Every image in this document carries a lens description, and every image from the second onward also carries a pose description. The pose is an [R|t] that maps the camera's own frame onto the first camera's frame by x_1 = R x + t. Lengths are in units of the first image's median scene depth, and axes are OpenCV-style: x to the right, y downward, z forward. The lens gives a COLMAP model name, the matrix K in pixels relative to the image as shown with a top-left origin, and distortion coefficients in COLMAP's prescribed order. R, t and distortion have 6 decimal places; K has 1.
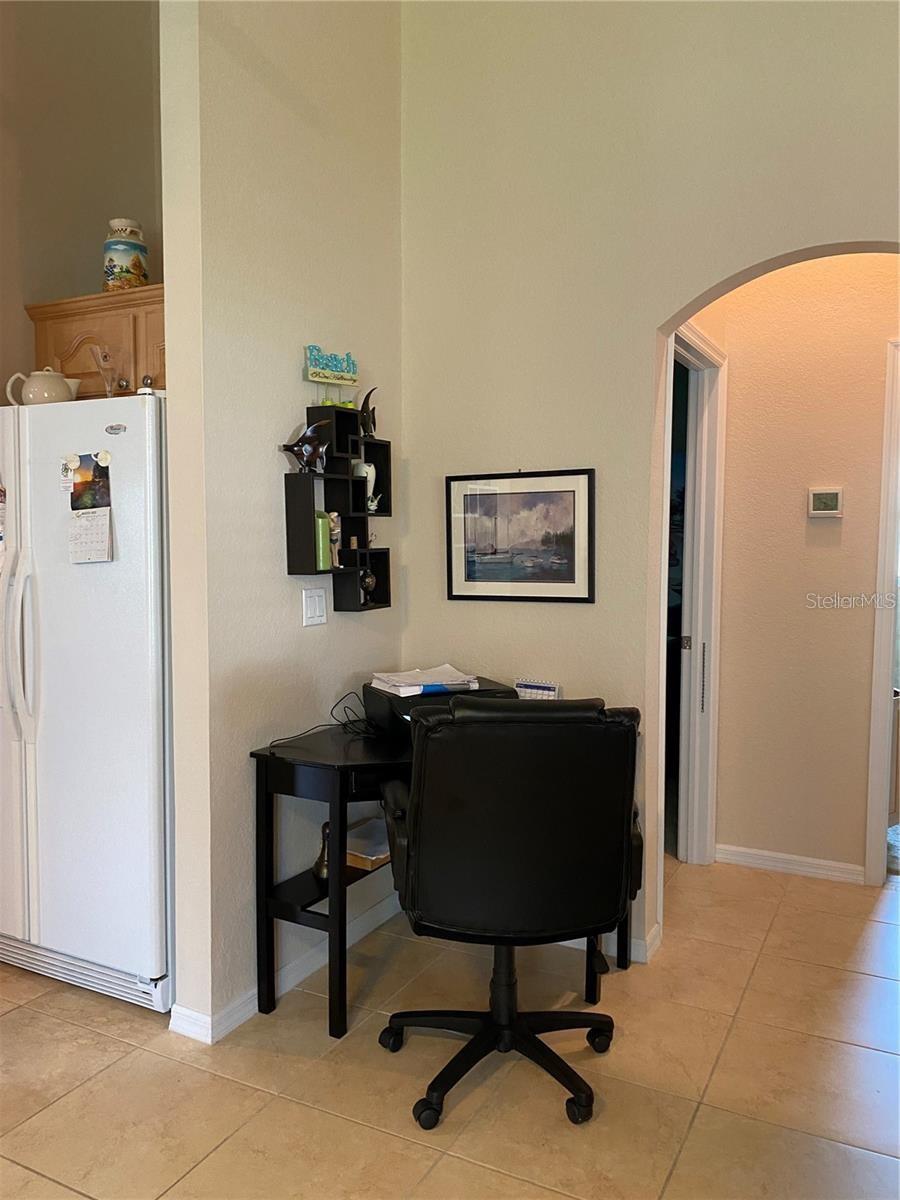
lens RADIAL K [[928.6, 0, 450.5], [0, 928.6, 608.7], [0, 0, 1]] dist [0.038752, -0.037039]
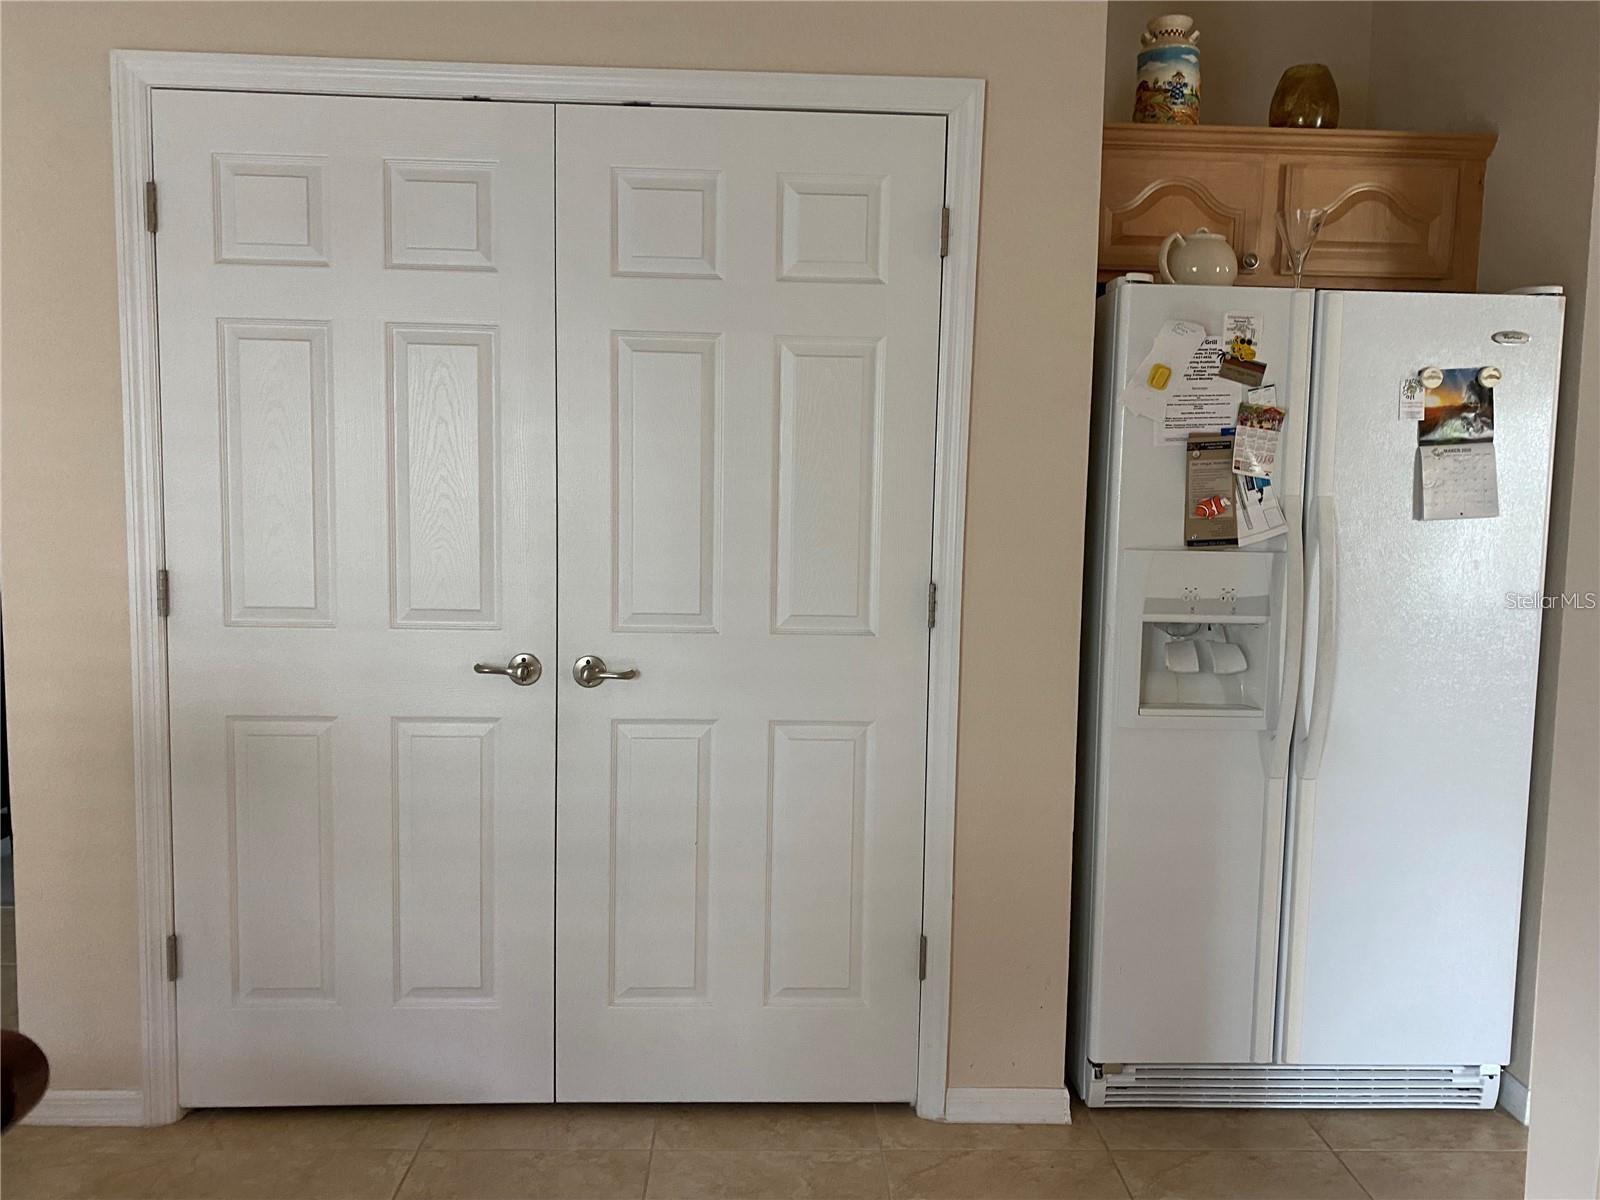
lens RADIAL K [[1238.1, 0, 800.9], [0, 1238.1, 605.1], [0, 0, 1]] dist [0.038752, -0.037039]
pose [[0.866933, -0.035811, 0.497137, -1.288611], [0.020870, 0.999149, 0.035578, -0.027833], [-0.497988, -0.020468, 0.866942, 0.407158]]
